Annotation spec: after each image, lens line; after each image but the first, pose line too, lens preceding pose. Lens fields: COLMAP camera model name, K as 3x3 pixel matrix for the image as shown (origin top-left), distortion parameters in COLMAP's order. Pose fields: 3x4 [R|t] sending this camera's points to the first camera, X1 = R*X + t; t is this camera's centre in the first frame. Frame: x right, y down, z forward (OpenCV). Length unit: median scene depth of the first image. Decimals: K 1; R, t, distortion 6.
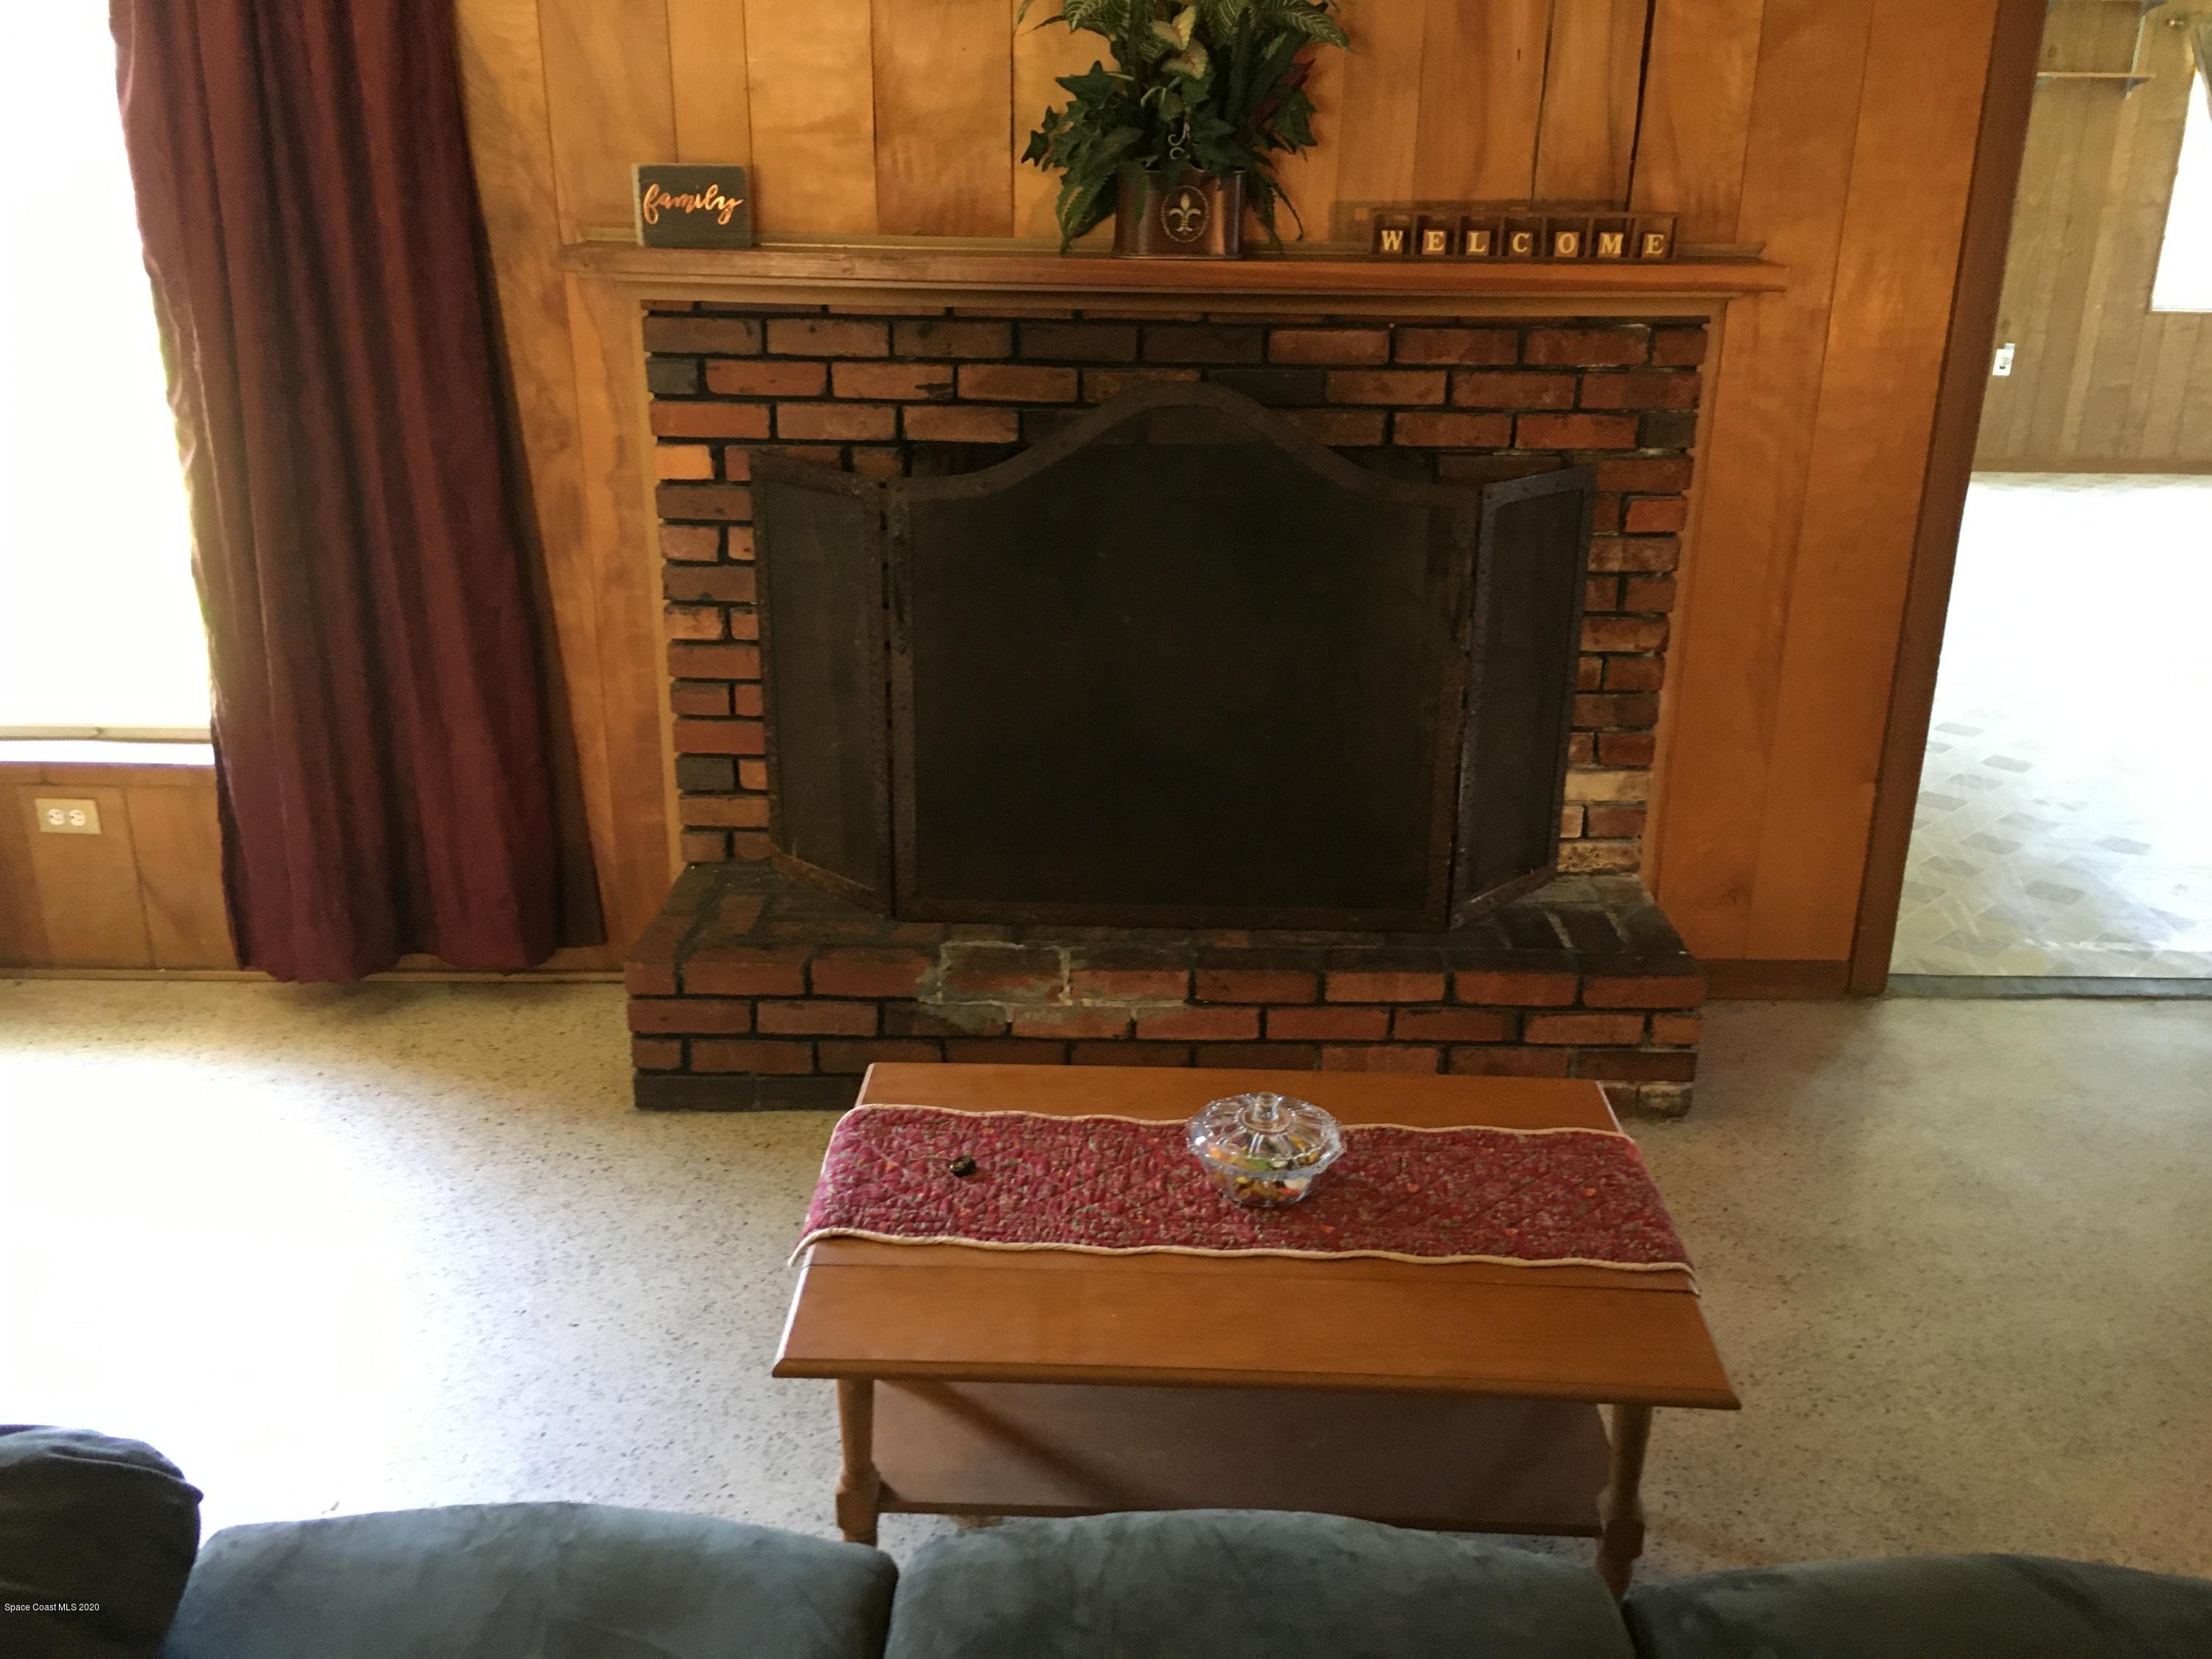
lens RADIAL K [[1877.2, 0, 1104.2], [0, 1877.2, 816.2], [0, 0, 1]] dist [0.088451, -0.099018]
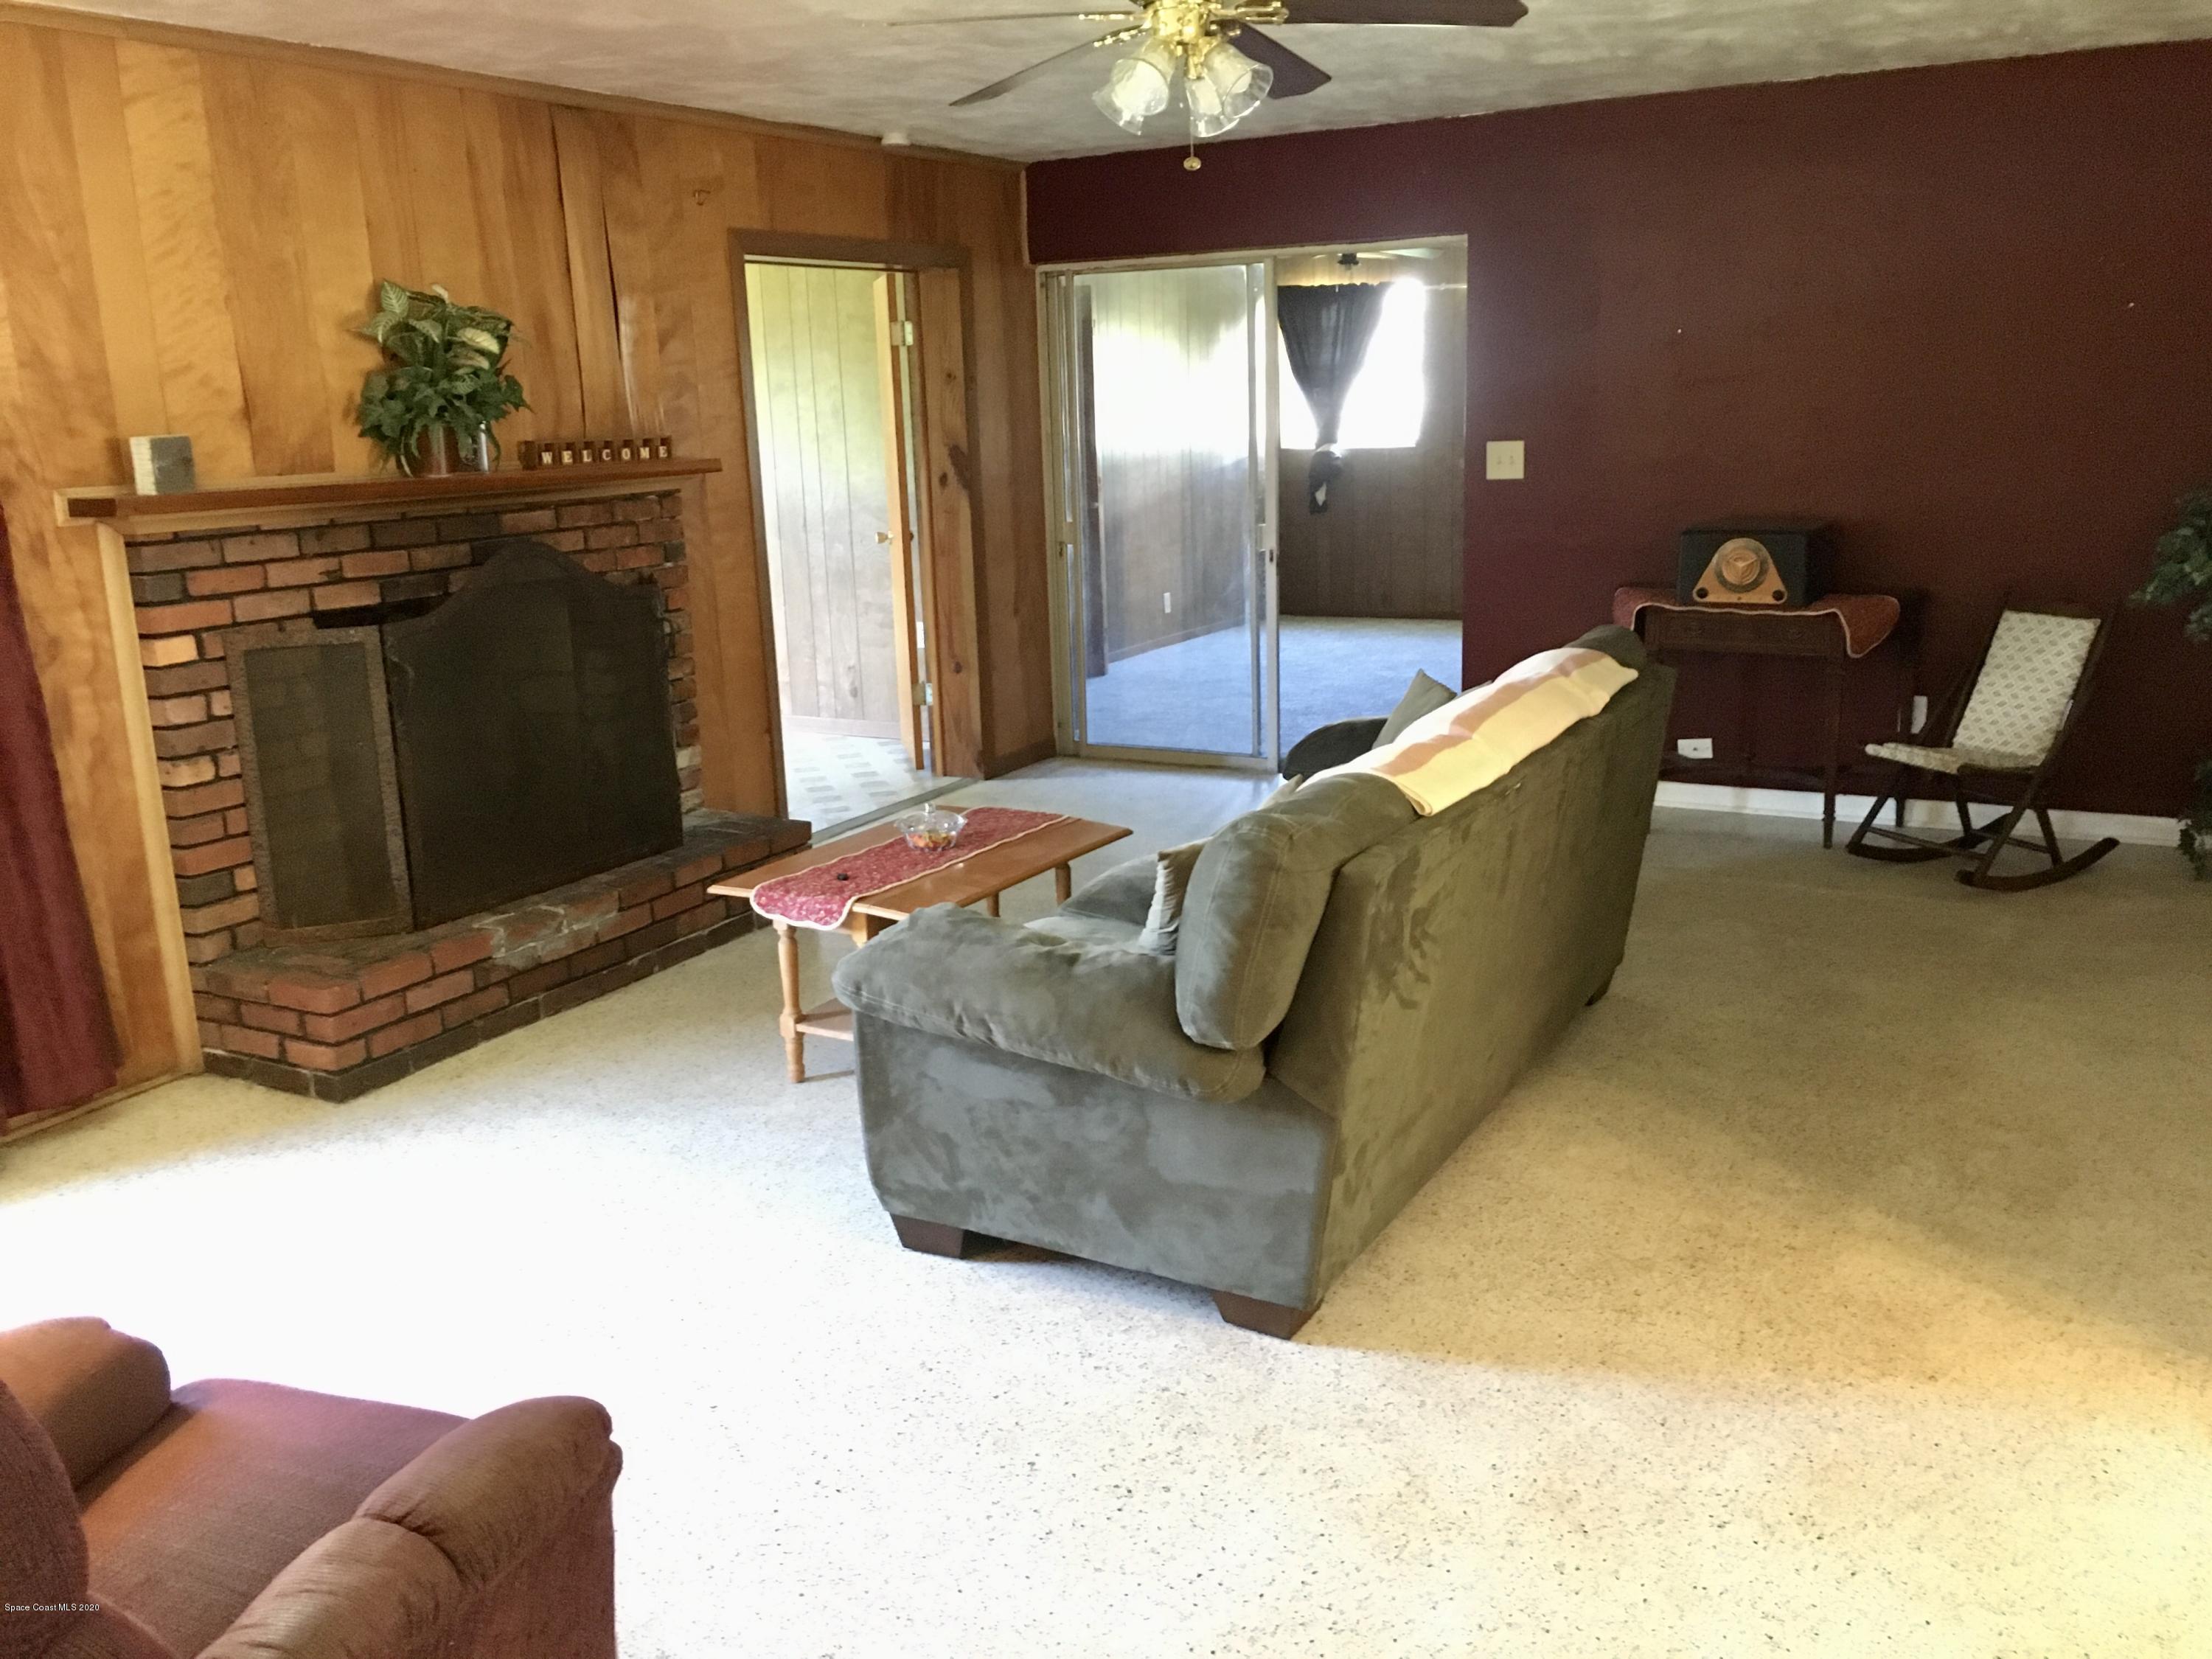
lens RADIAL K [[1877.2, 0, 1107.0], [0, 1877.2, 833.1], [0, 0, 1]] dist [0.088451, -0.099018]
pose [[0.478812, -0.232361, 0.846609, -1.094585], [0.333217, 0.940277, 0.069613, 0.060870], [-0.812222, 0.248773, 0.527643, -0.218395]]
